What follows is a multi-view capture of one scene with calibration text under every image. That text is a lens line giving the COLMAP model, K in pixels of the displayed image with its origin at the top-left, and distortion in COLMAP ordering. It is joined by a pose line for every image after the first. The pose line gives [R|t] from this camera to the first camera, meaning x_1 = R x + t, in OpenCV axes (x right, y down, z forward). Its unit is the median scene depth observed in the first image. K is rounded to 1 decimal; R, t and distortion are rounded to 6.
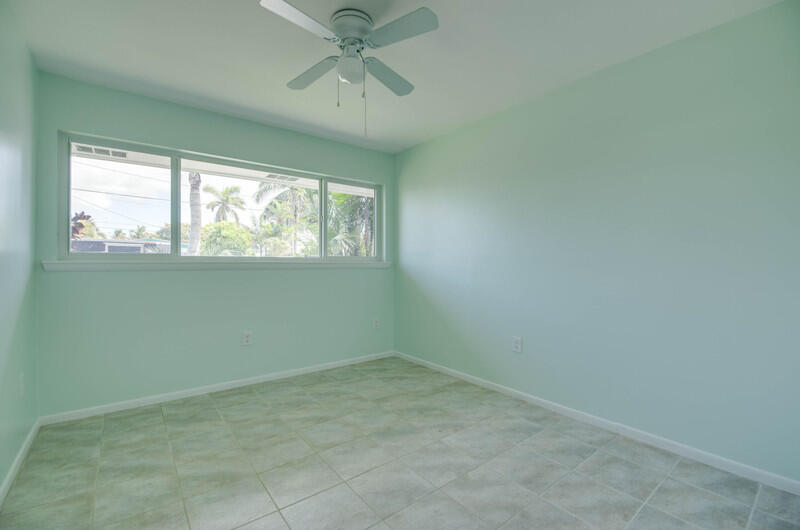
lens RADIAL K [[353.6, 0, 405.8], [0, 353.6, 262.2], [0, 0, 1]] dist [0.000402, -0.000358]
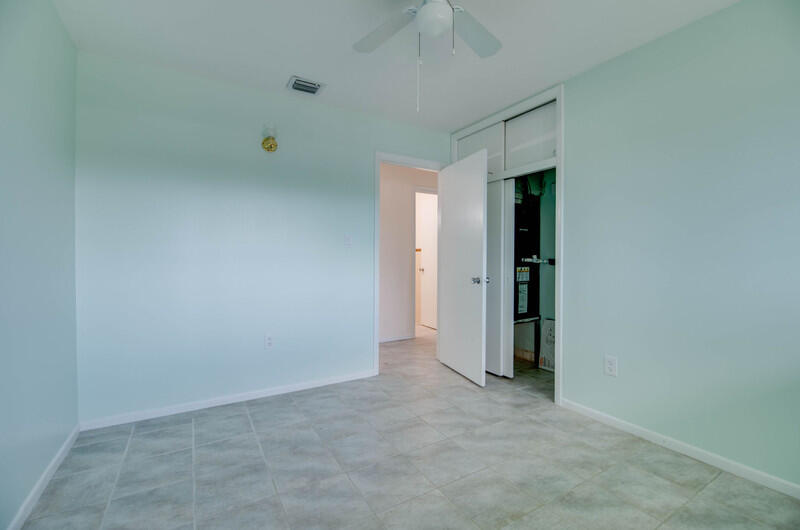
lens RADIAL K [[353.6, 0, 405.8], [0, 353.6, 262.2], [0, 0, 1]] dist [0.000402, -0.000358]
pose [[-0.991608, -0.005602, 0.129160, -0.211402], [-0.003410, 0.999846, 0.017191, 0.002780], [-0.129236, 0.016606, -0.991475, 1.979773]]
